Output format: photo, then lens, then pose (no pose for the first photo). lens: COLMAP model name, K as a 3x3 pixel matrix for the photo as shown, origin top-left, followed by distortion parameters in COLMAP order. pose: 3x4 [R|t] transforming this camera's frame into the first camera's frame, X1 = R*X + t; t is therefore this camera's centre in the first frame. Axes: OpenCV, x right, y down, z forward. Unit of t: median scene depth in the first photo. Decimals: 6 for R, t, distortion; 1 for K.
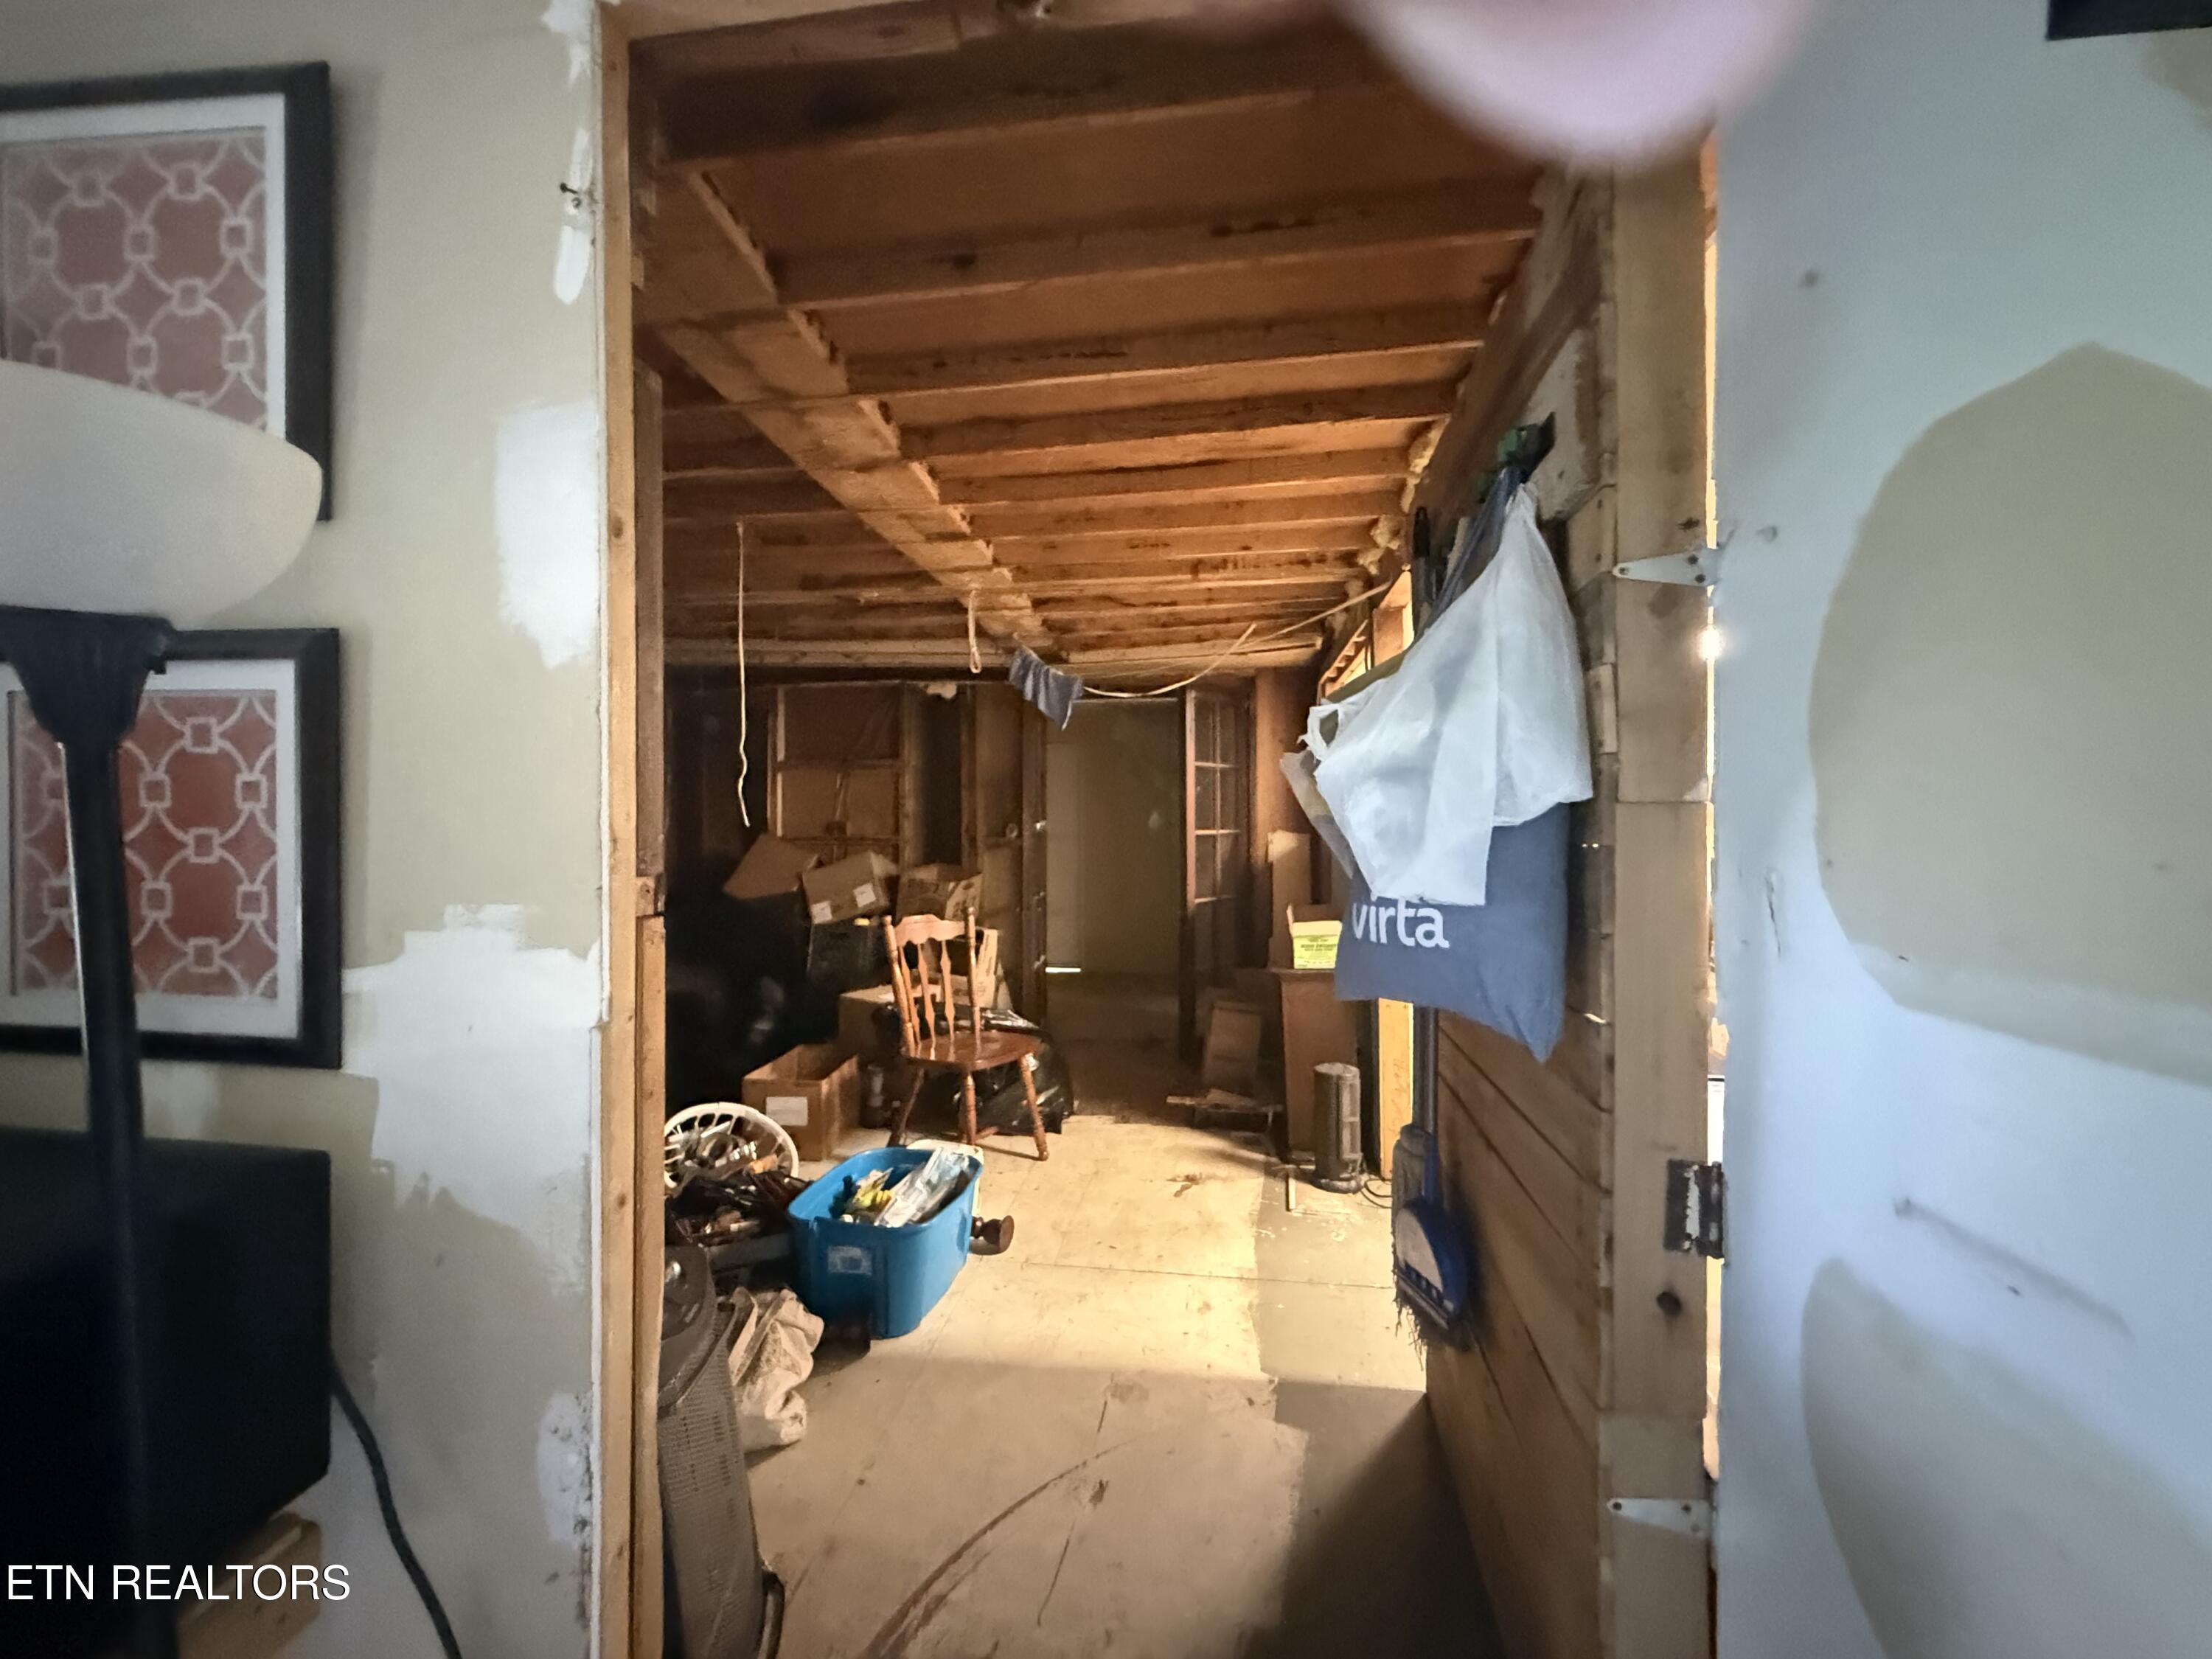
lens RADIAL K [[882.0, 0, 1101.2], [0, 882.0, 825.0], [0, 0, 1]] dist [0.000747, -0.000147]
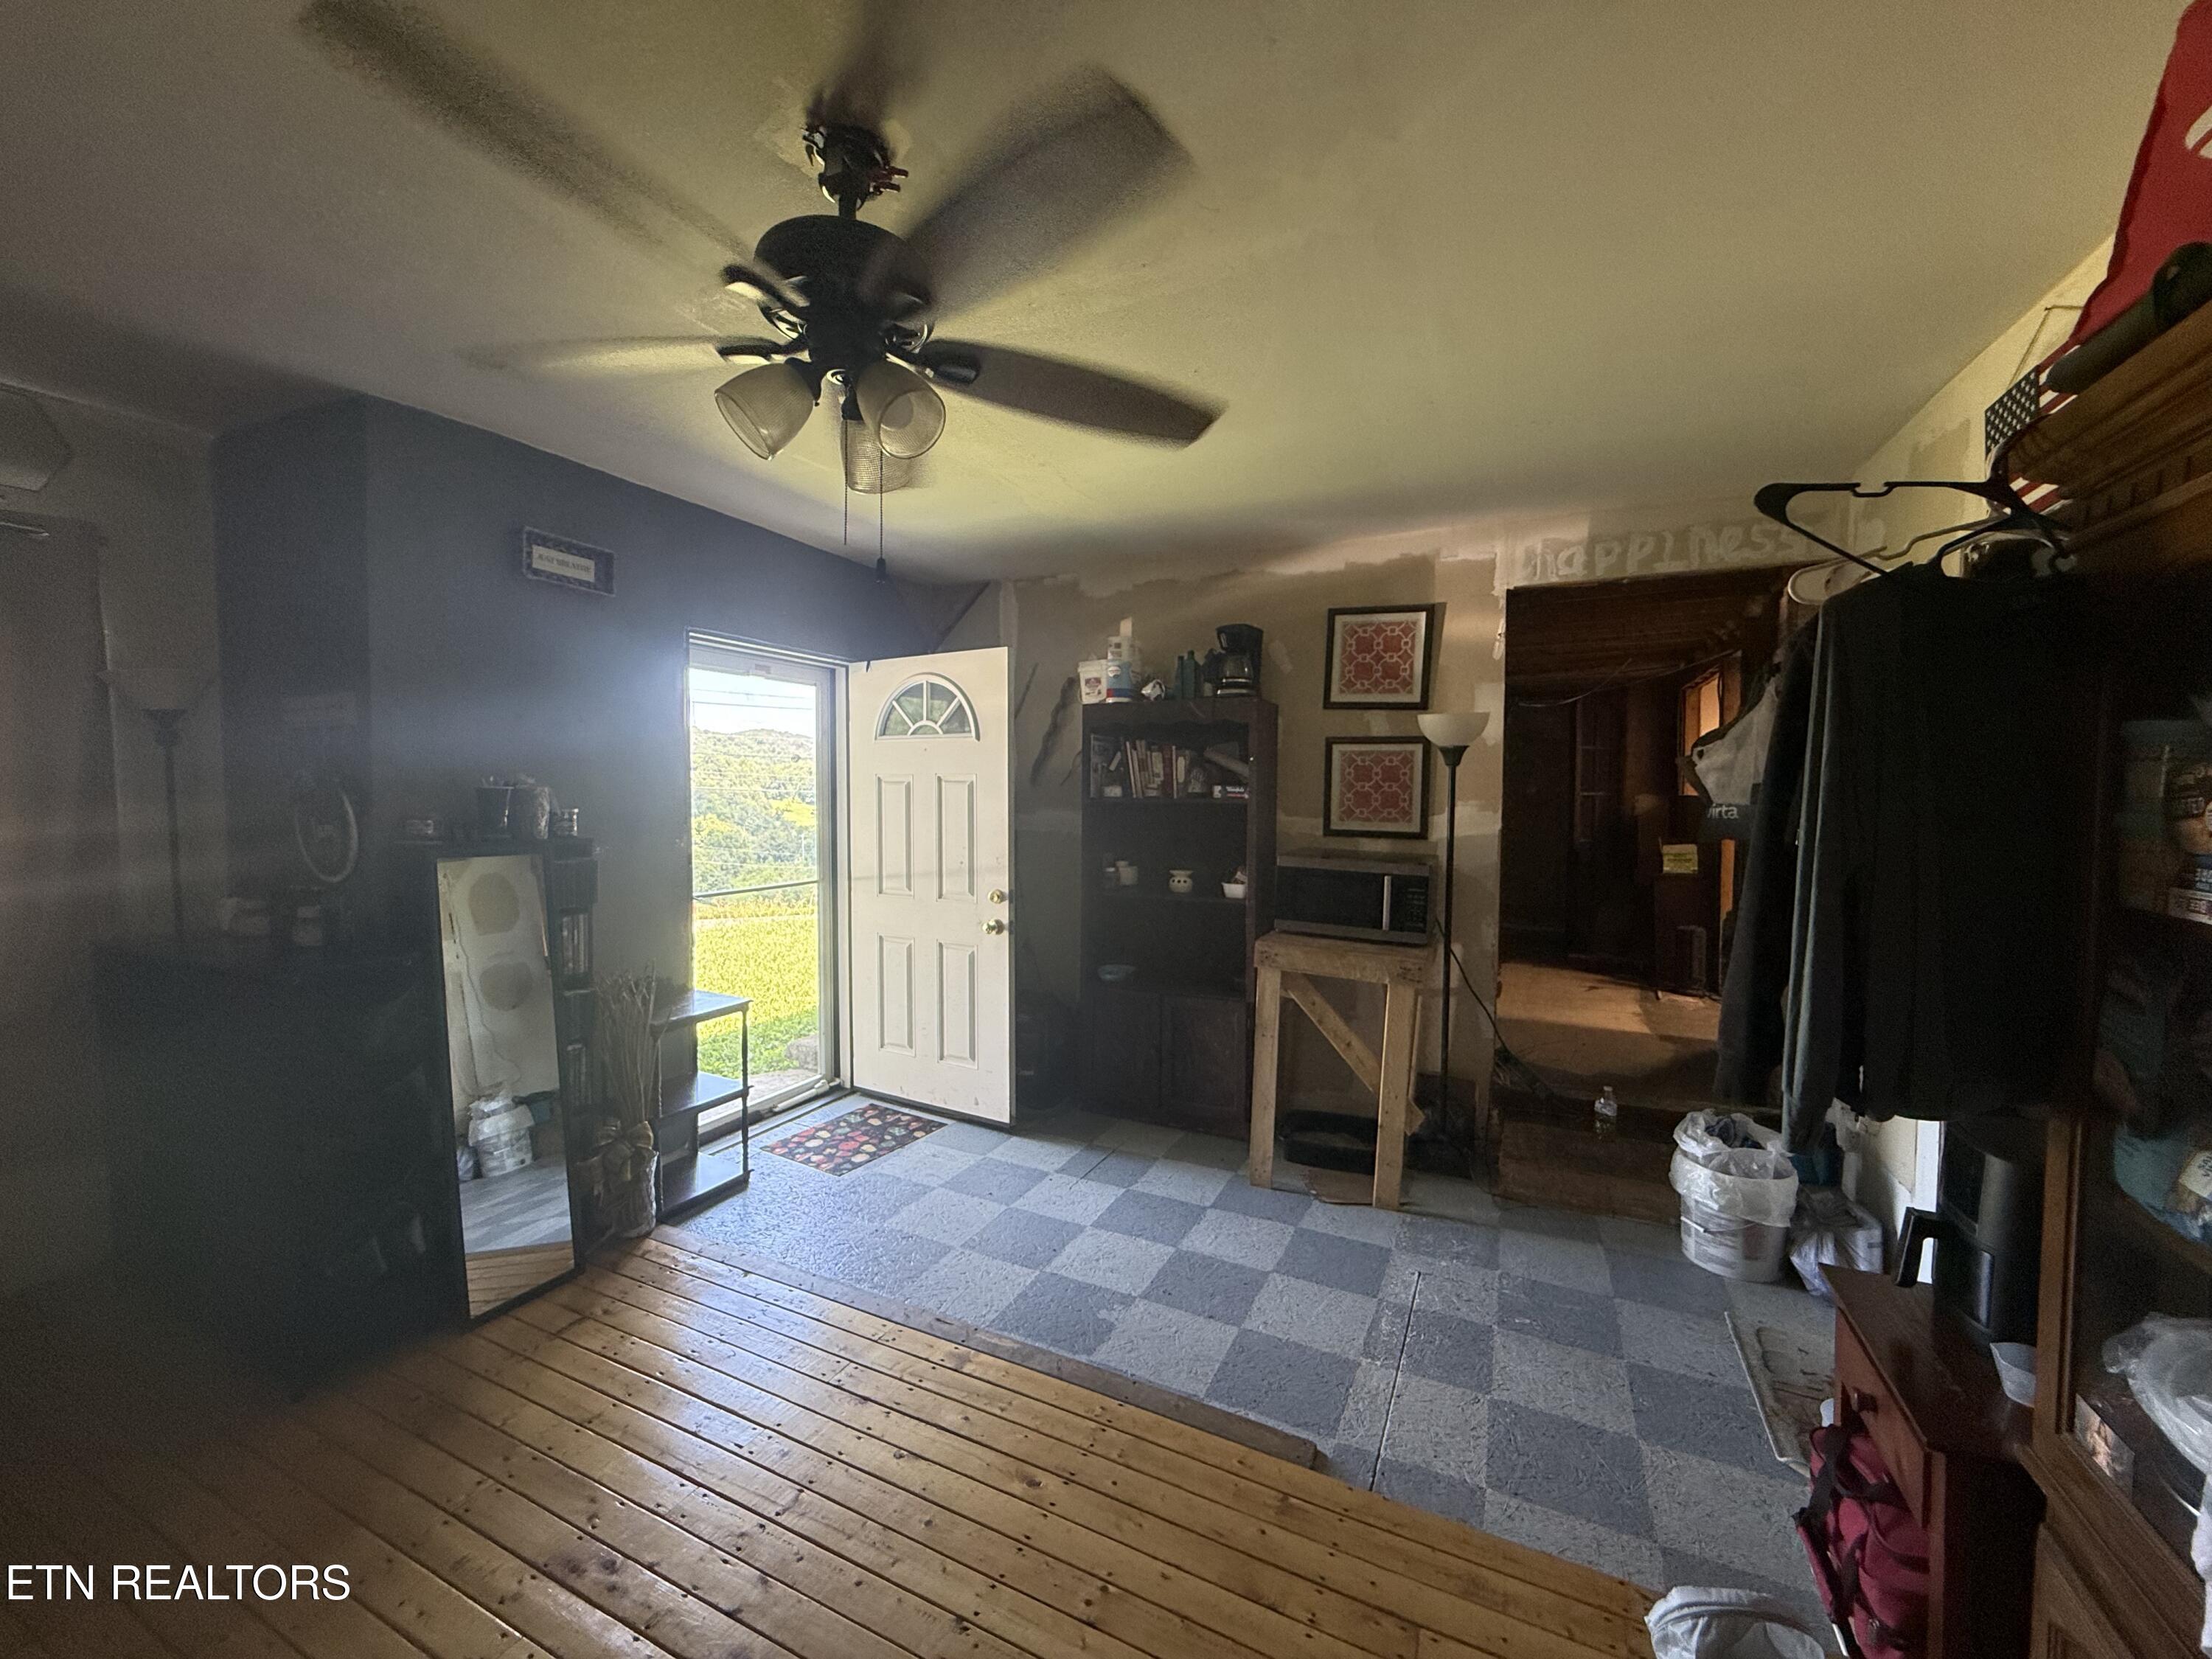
lens RADIAL K [[882.0, 0, 1105.7], [0, 882.0, 824.1], [0, 0, 1]] dist [0.000747, -0.000147]
pose [[0.950047, 0.016332, -0.311680, -0.292419], [-0.005228, 0.999323, 0.036428, 0.015530], [0.312064, -0.032979, 0.949488, -1.010002]]
